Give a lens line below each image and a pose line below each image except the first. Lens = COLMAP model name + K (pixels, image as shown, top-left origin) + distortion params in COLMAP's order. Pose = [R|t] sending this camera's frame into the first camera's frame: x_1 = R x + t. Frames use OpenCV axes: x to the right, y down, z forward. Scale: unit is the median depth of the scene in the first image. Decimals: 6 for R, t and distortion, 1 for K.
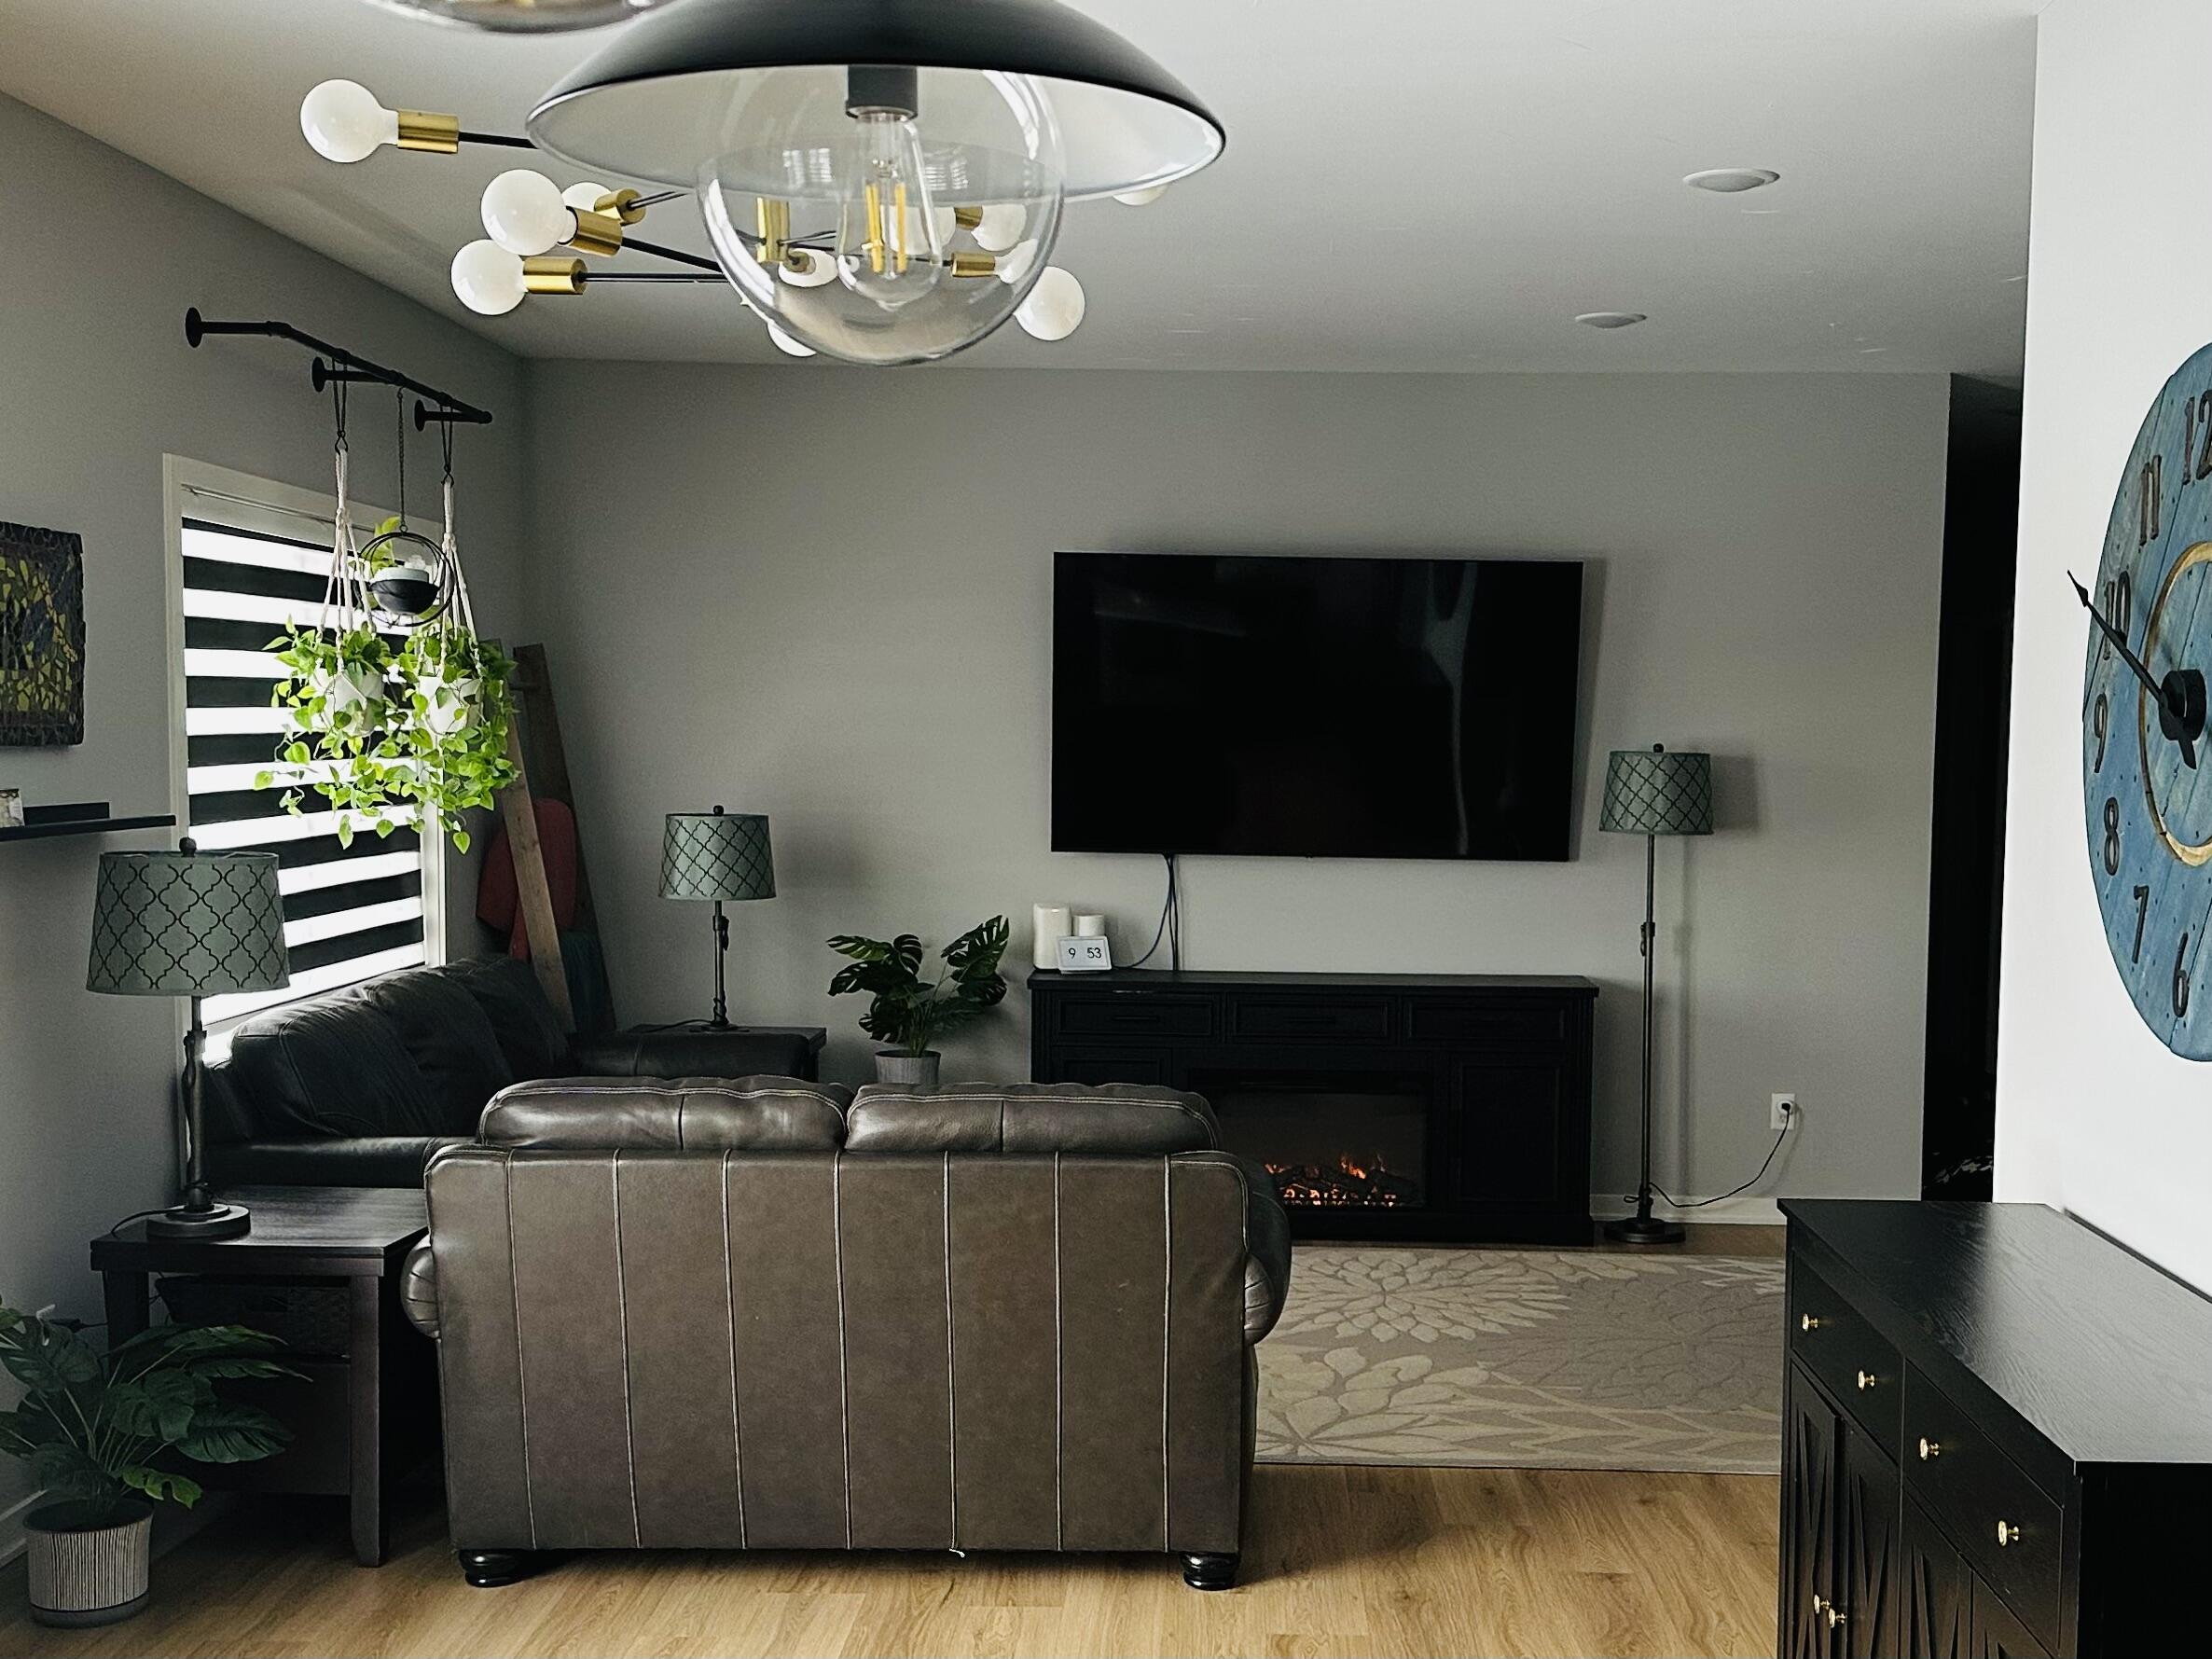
lens RADIAL K [[2706.2, 0, 1106.0], [0, 2706.2, 829.5], [0, 0, 1]] dist [0.254186, 0.002989]
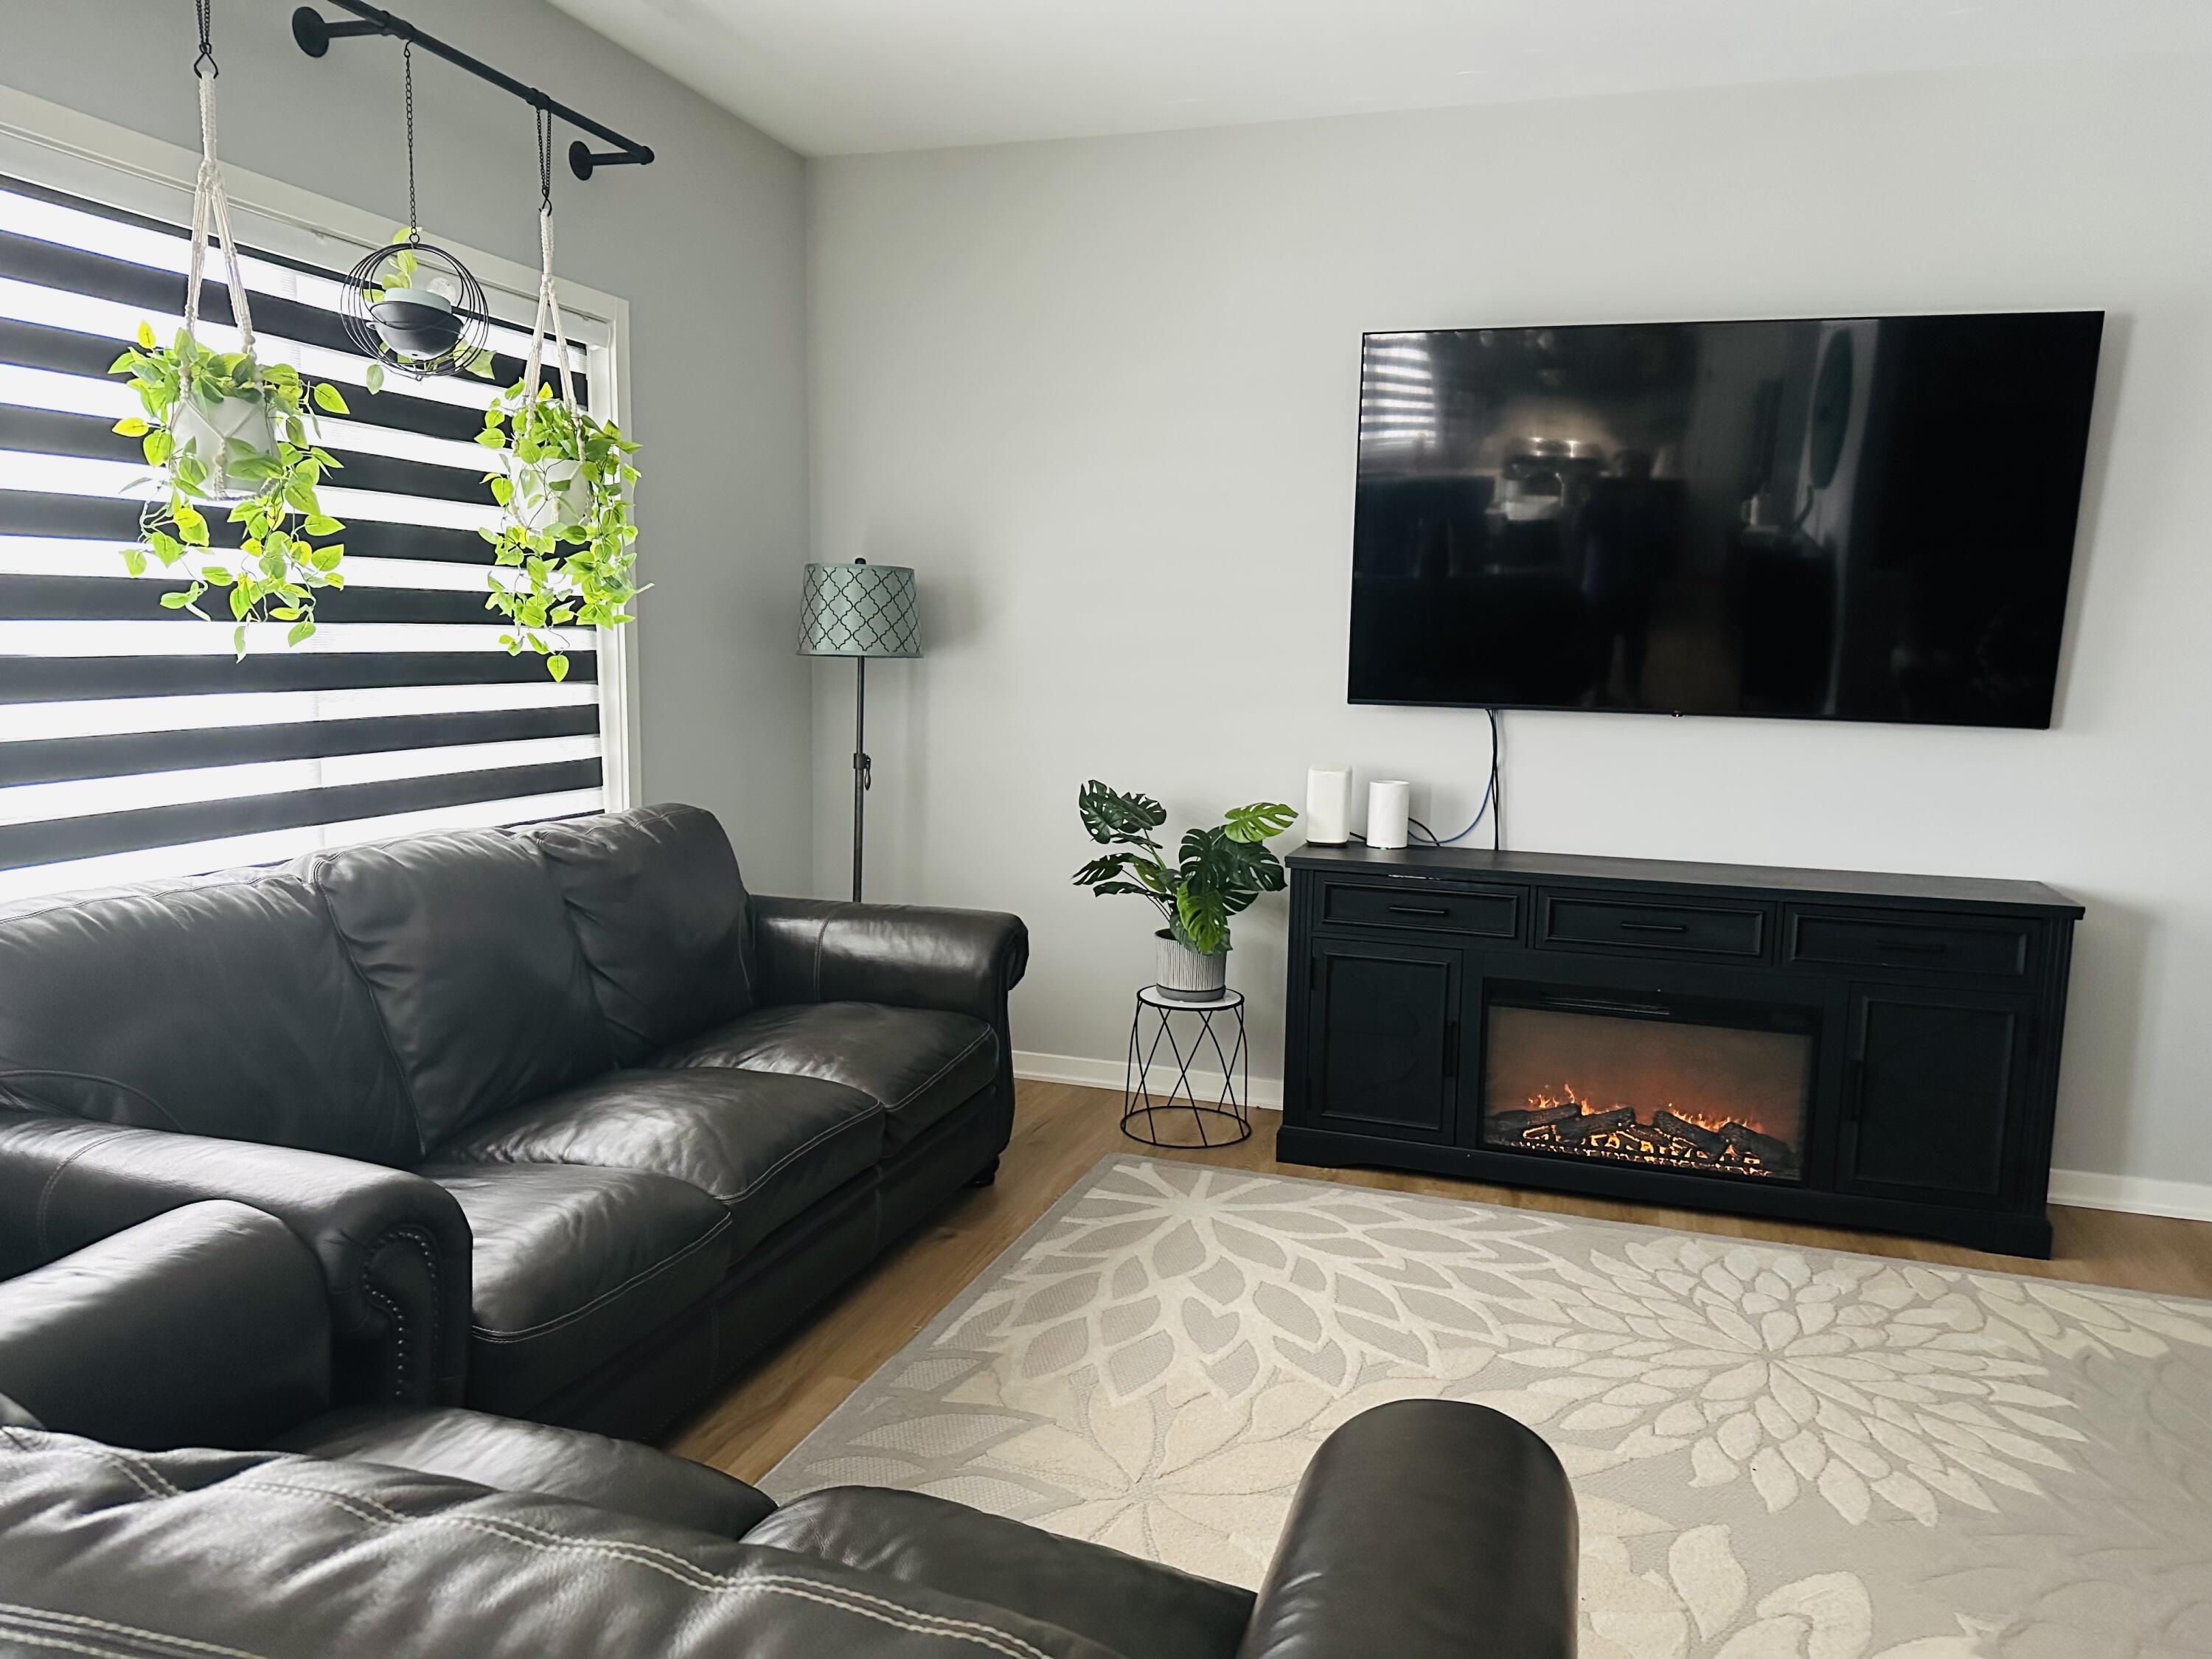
lens RADIAL K [[1551.8, 0, 1106.0], [0, 1551.8, 829.5], [0, 0, 1]] dist [0.045939, -0.052157]
pose [[0.962847, 0.042619, -0.266663, 0.040402], [-0.021520, 0.996437, 0.081553, 0.010561], [0.269189, -0.072785, 0.960333, 0.570933]]
